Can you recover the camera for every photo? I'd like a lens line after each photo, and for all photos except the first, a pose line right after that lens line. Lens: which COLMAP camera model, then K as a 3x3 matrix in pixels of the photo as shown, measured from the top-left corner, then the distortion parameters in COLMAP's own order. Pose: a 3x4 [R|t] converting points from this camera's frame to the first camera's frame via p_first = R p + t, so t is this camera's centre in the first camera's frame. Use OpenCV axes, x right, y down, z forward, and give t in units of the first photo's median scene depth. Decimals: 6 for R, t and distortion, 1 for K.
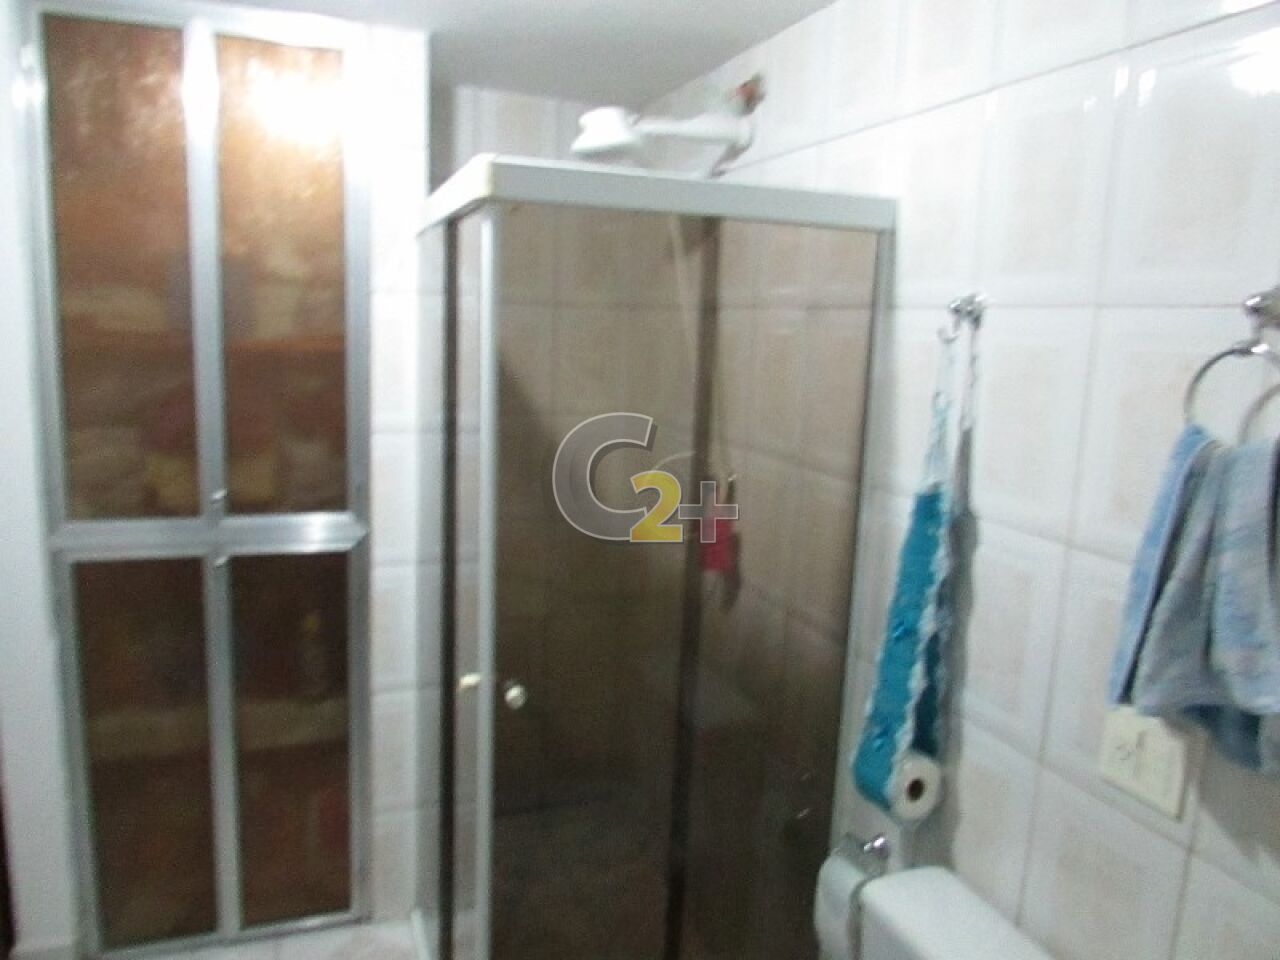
lens RADIAL K [[897.2, 0, 640.0], [0, 897.2, 480.0], [0, 0, 1]] dist [-0.035744, 0.003274]
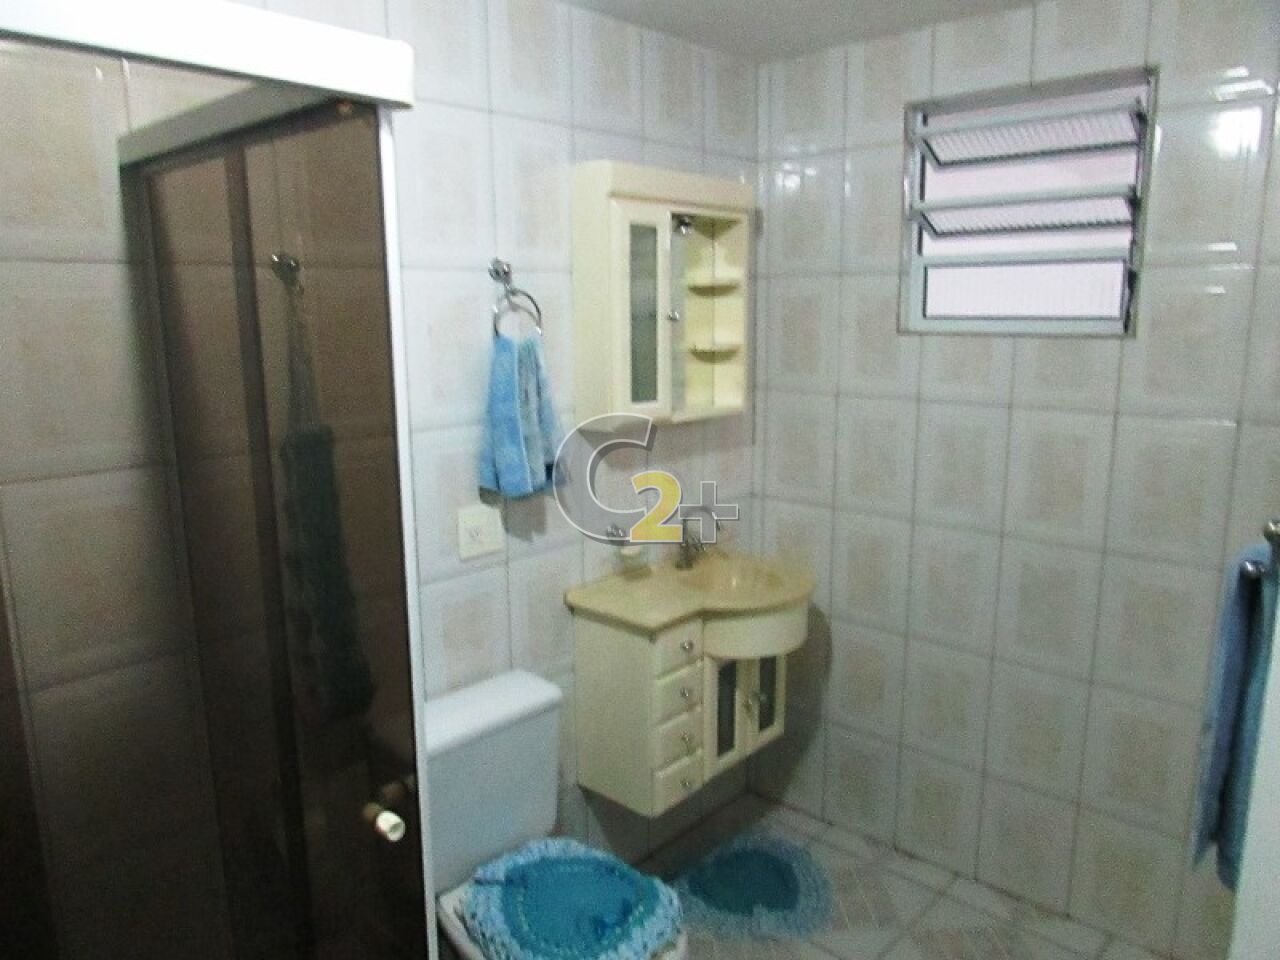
lens RADIAL K [[897.2, 0, 640.0], [0, 897.2, 480.0], [0, 0, 1]] dist [-0.035744, 0.003274]
pose [[-0.465032, -0.202066, 0.861925, -1.060298], [0.134295, 0.946234, 0.294287, -0.255193], [-0.875049, 0.252605, -0.412892, 1.401214]]
